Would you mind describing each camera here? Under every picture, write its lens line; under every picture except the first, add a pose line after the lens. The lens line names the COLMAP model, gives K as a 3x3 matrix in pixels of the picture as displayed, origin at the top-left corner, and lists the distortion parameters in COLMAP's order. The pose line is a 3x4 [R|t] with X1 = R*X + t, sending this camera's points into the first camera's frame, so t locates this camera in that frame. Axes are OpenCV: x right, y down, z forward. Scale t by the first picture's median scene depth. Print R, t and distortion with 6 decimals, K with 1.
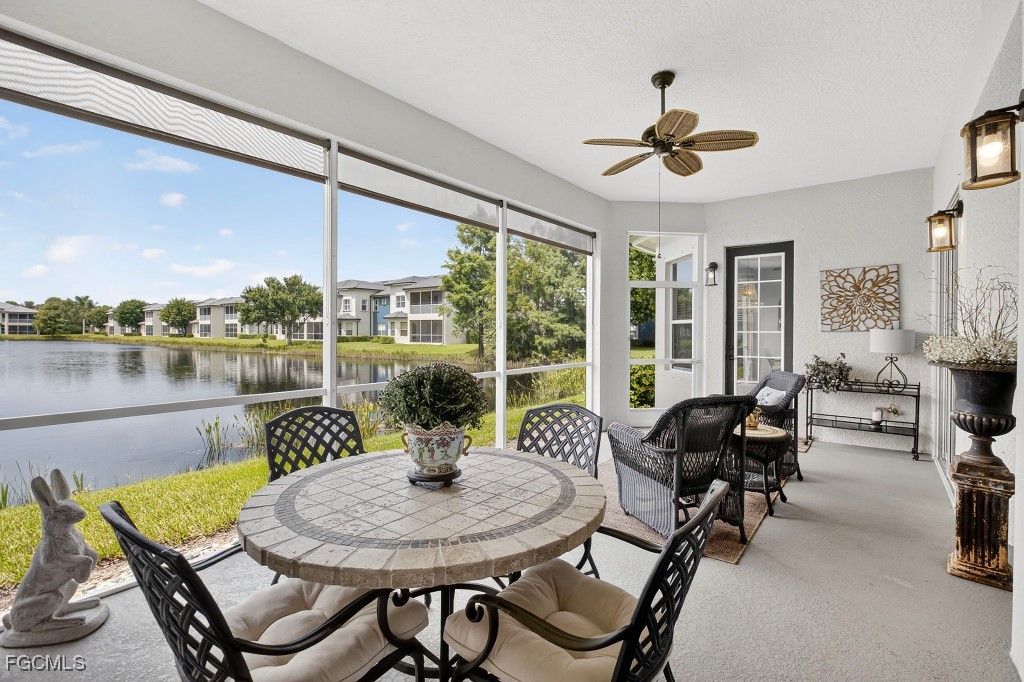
lens RADIAL K [[456.3, 0, 518.6], [0, 456.3, 335.5], [0, 0, 1]] dist [-0.002616, 0.000061]
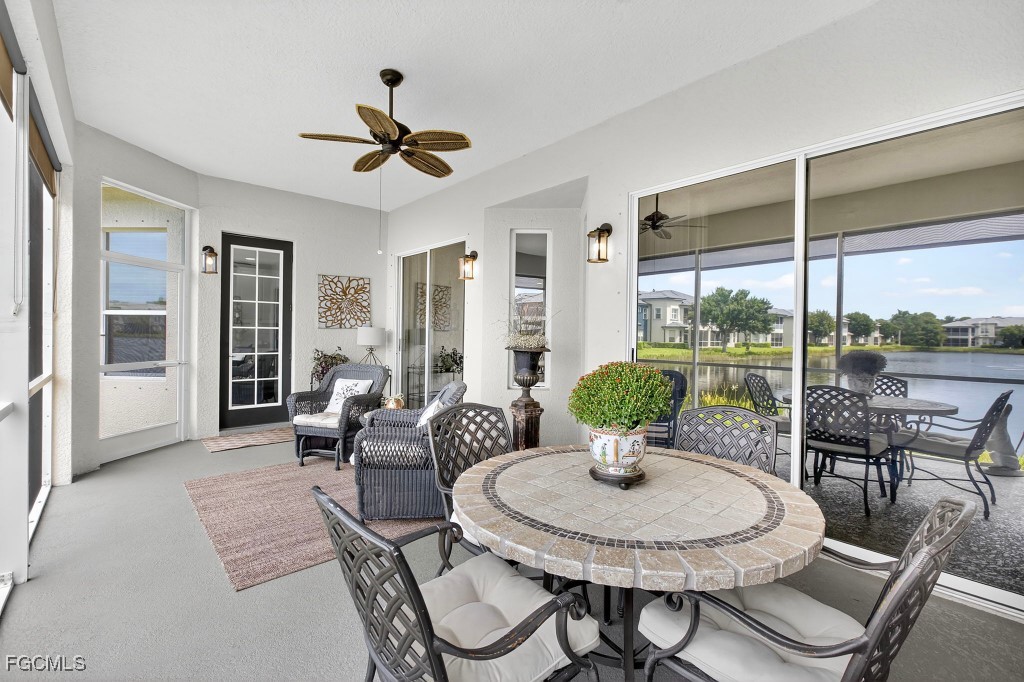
lens RADIAL K [[456.3, 0, 518.6], [0, 456.3, 335.5], [0, 0, 1]] dist [-0.002616, 0.000061]
pose [[0.165153, -0.006772, 0.986245, -0.378708], [-0.004575, 0.999960, 0.007632, -0.001903], [-0.986257, -0.005773, 0.165115, 0.333270]]
